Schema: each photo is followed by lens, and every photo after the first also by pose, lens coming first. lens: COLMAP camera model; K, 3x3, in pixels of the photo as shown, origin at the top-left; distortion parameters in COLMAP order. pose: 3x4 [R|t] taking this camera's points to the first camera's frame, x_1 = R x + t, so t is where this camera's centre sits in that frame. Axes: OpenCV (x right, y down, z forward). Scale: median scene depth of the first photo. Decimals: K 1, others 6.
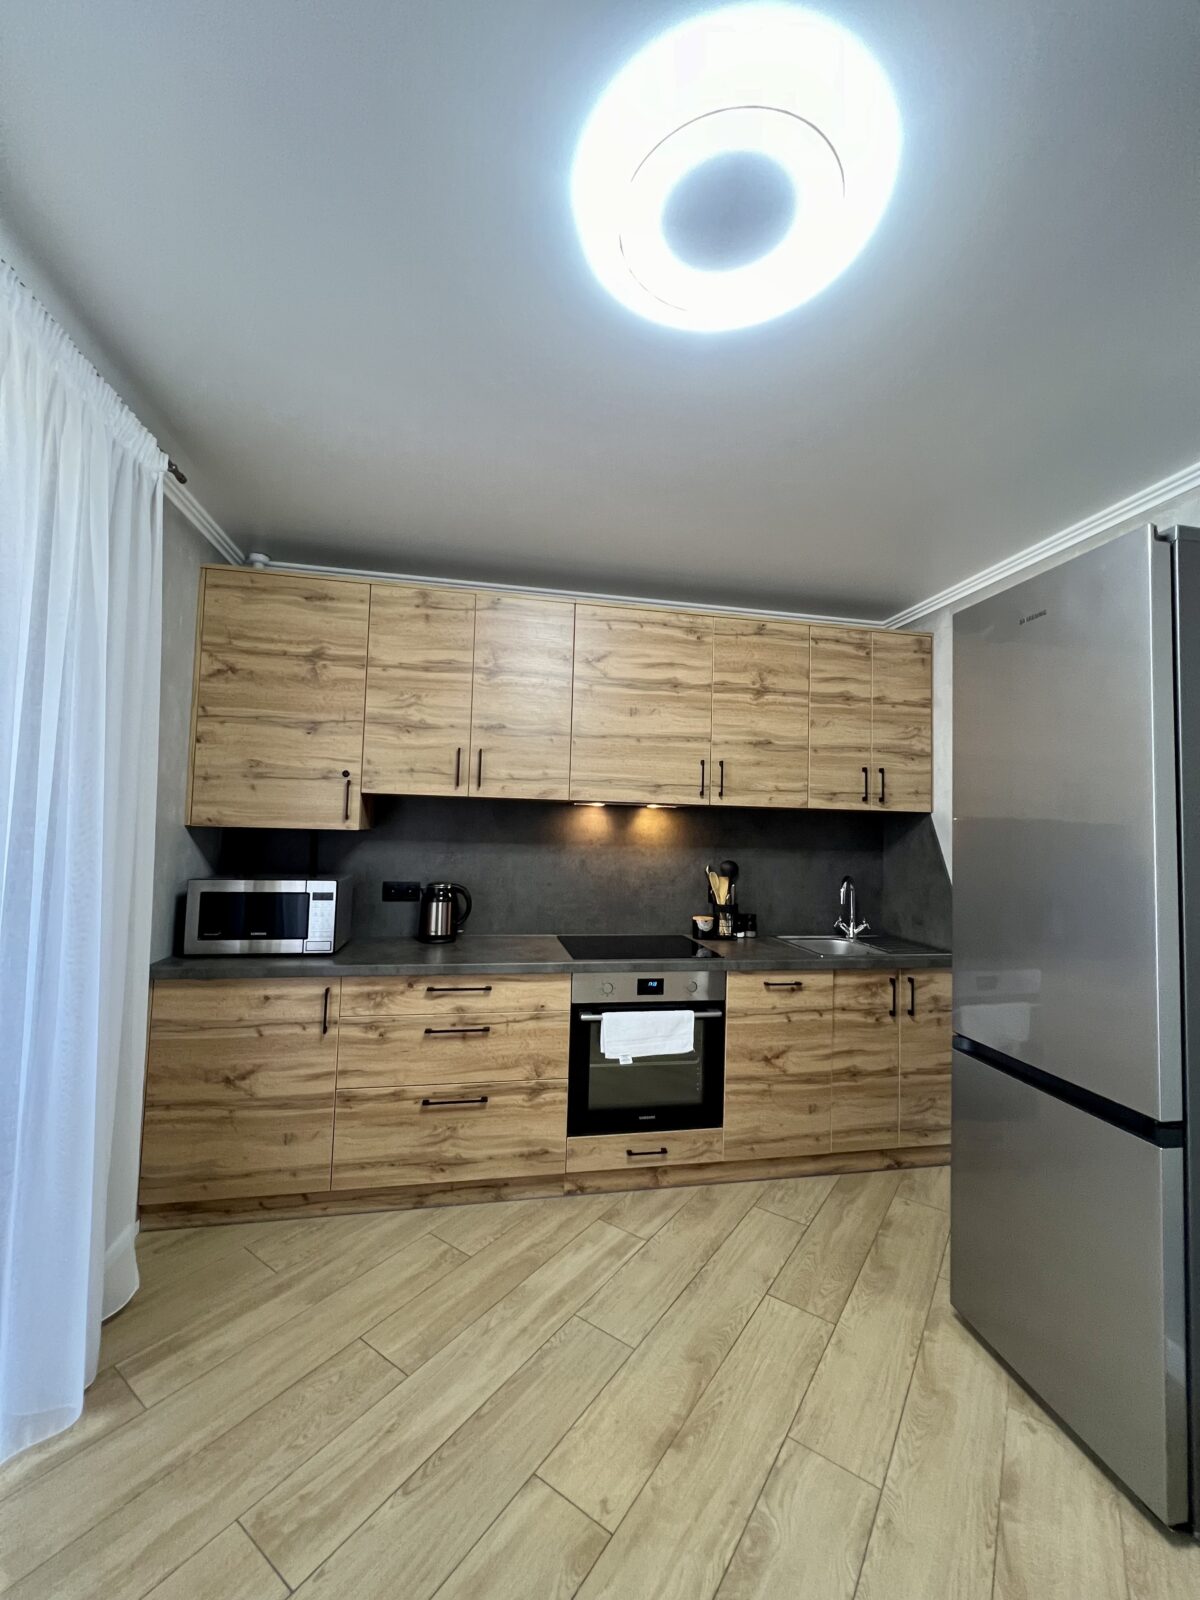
lens RADIAL K [[643.3, 0, 603.5], [0, 643.3, 792.7], [0, 0, 1]] dist [-0.003177, 0.002079]
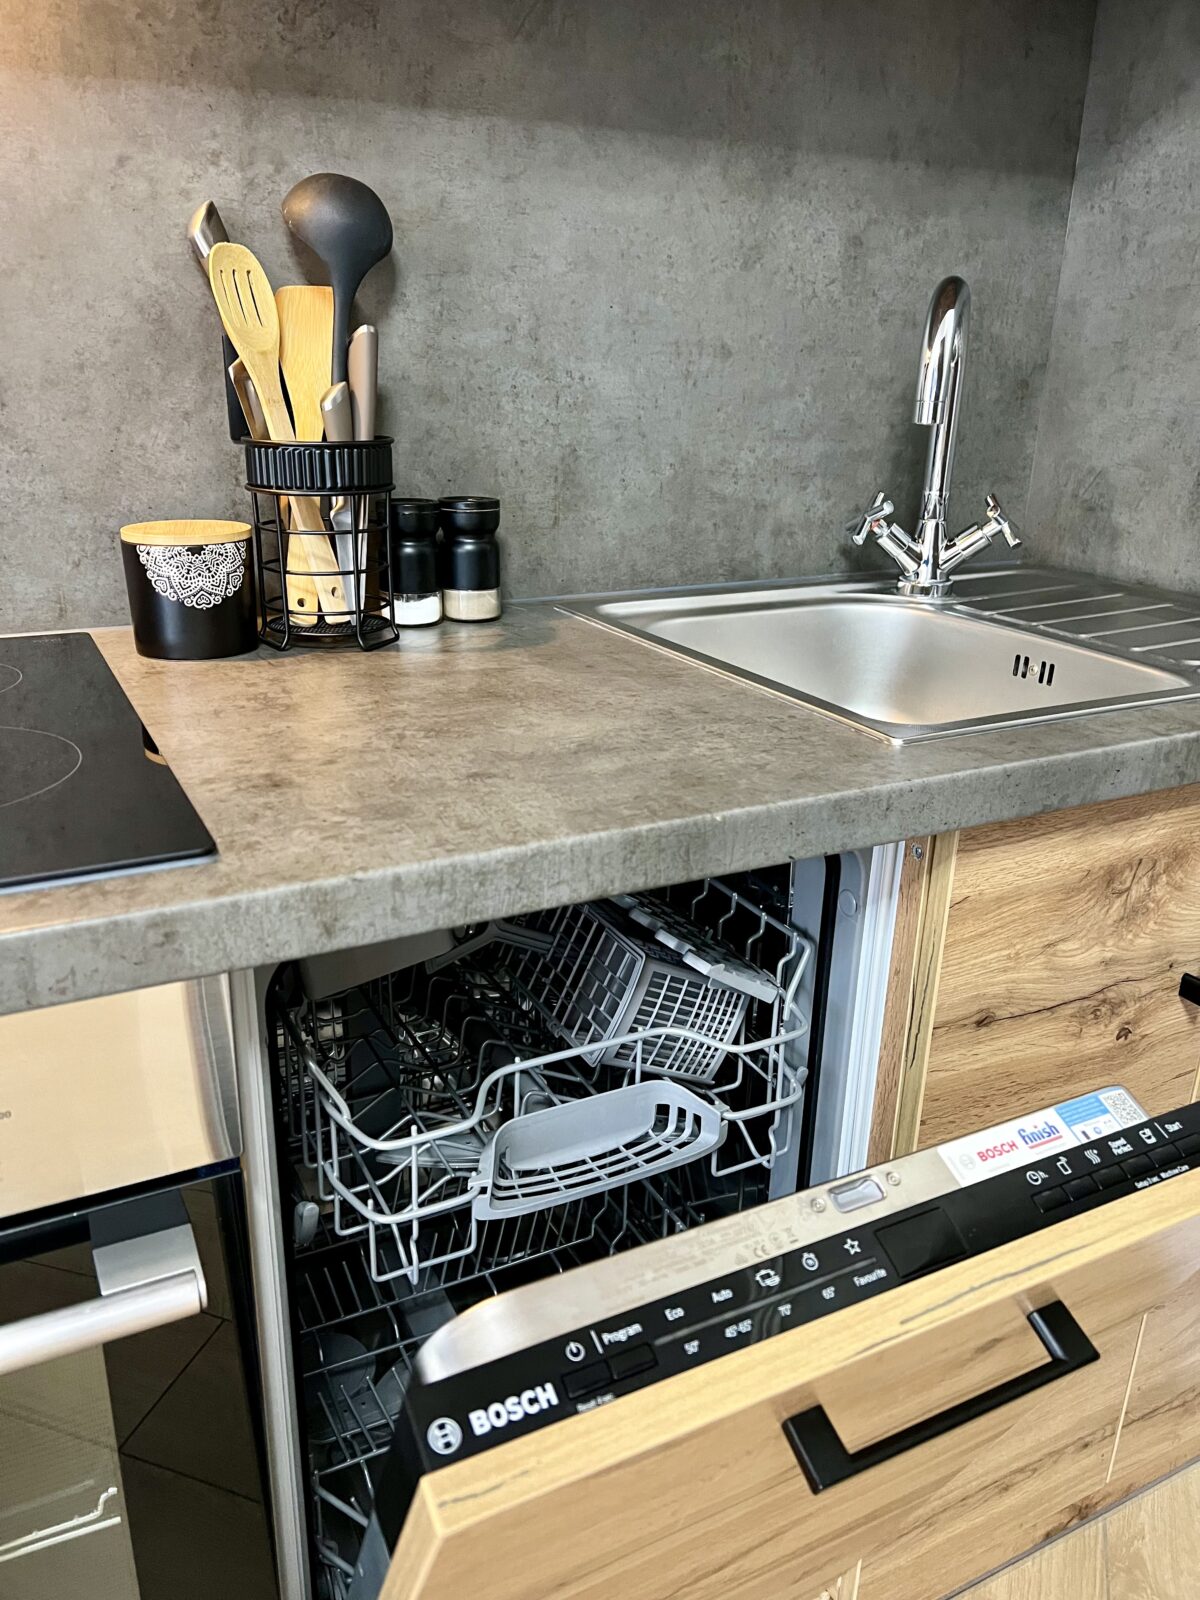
lens RADIAL K [[1204.3, 0, 587.4], [0, 1204.3, 806.6], [0, 0, 1]] dist [0.056818, -0.070310]
pose [[0.961621, -0.103159, 0.254249, 0.166632], [-0.008467, 0.915033, 0.403290, 0.131616], [-0.274249, -0.389965, 0.879042, 0.659571]]
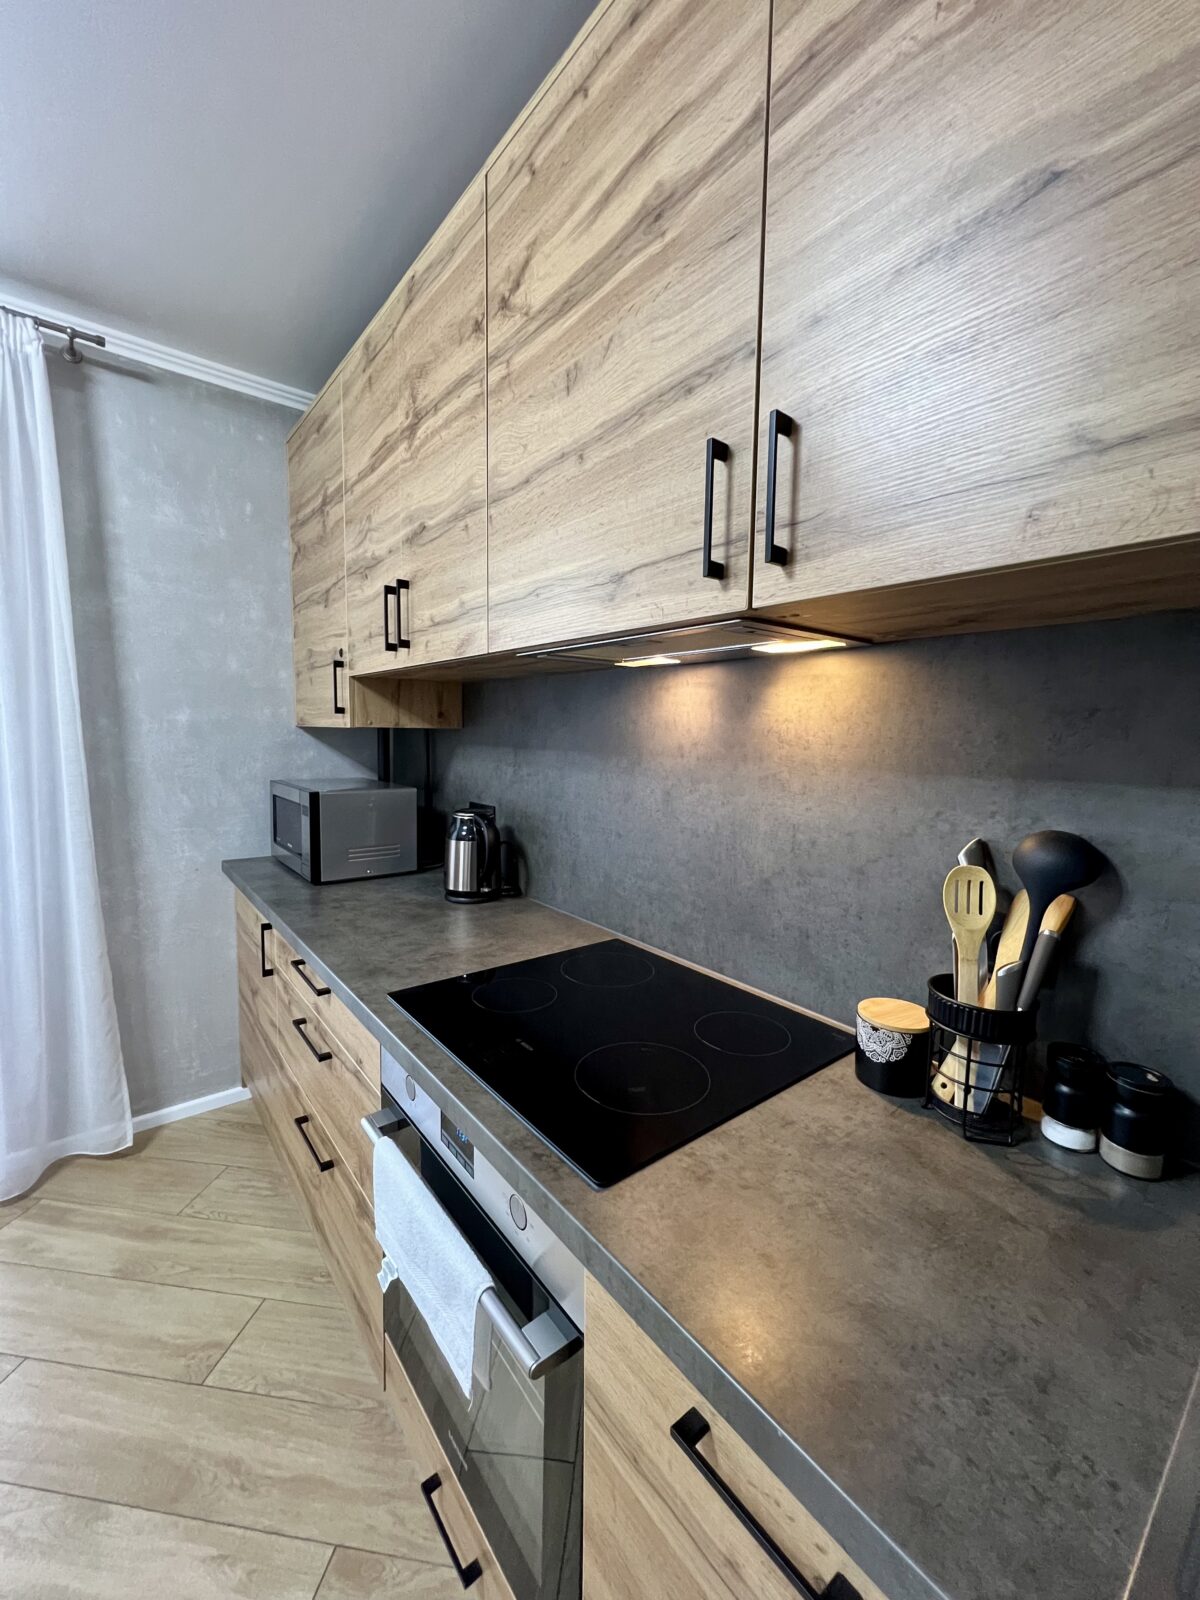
lens RADIAL K [[643.3, 0, 596.7], [0, 643.3, 793.1], [0, 0, 1]] dist [-0.001647, 0.000236]
pose [[0.466726, 0.065719, -0.881957, 0.341999], [0.041749, 0.994486, 0.096198, 0.060668], [0.883416, -0.081719, 0.461409, 0.748921]]
